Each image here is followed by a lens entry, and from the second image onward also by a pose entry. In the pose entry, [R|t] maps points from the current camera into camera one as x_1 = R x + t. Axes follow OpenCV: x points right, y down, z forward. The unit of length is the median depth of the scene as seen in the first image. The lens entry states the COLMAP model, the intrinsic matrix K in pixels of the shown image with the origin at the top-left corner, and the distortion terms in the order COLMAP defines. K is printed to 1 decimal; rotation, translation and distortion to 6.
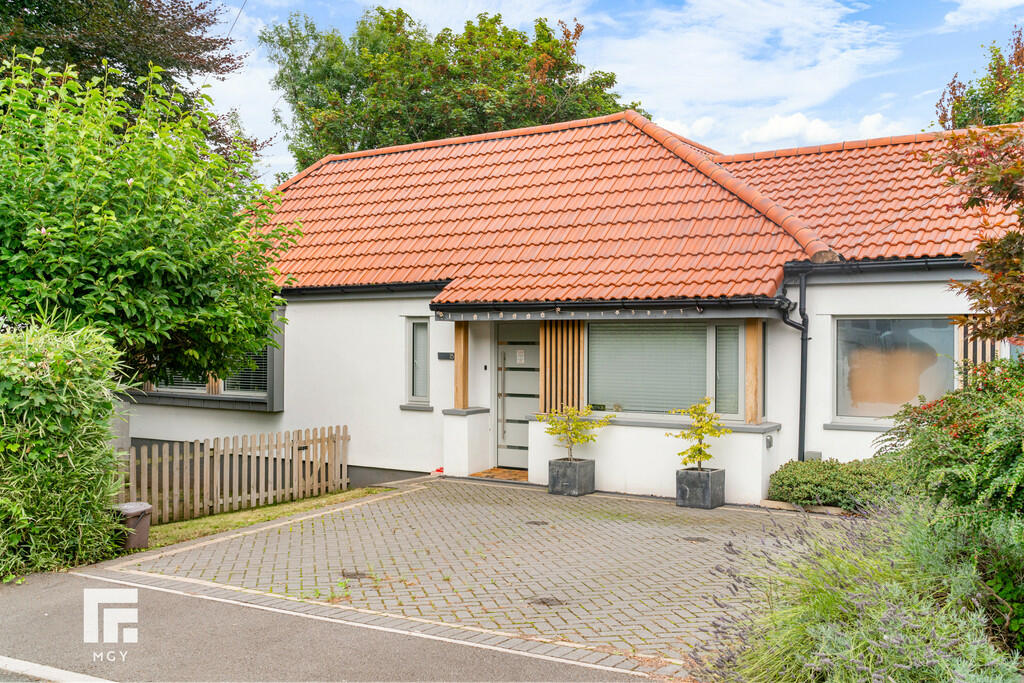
lens RADIAL K [[1050.8, 0, 512.0], [0, 1050.8, 341.5], [0, 0, 1]] dist [-0.001563, -0.001355]
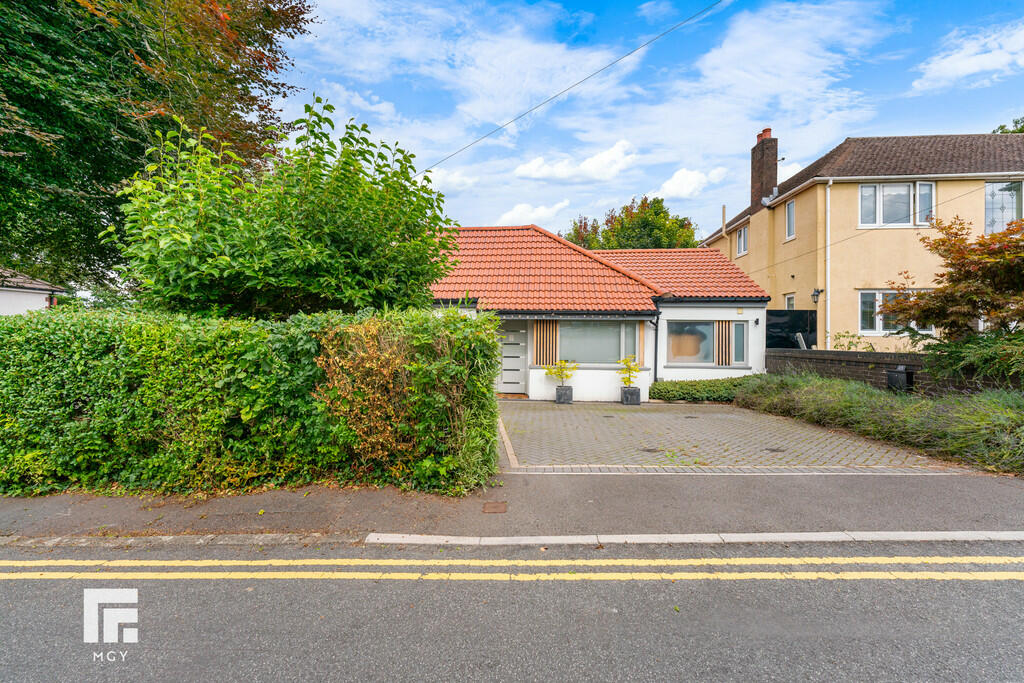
lens RADIAL K [[416.7, 0, 512.0], [0, 416.7, 341.5], [0, 0, 1]] dist [0.000446, 0.000091]
pose [[0.866578, -0.008266, 0.498973, -0.455513], [-0.006103, 0.999612, 0.027160, 0.000735], [-0.499004, -0.026581, 0.866192, 0.339071]]
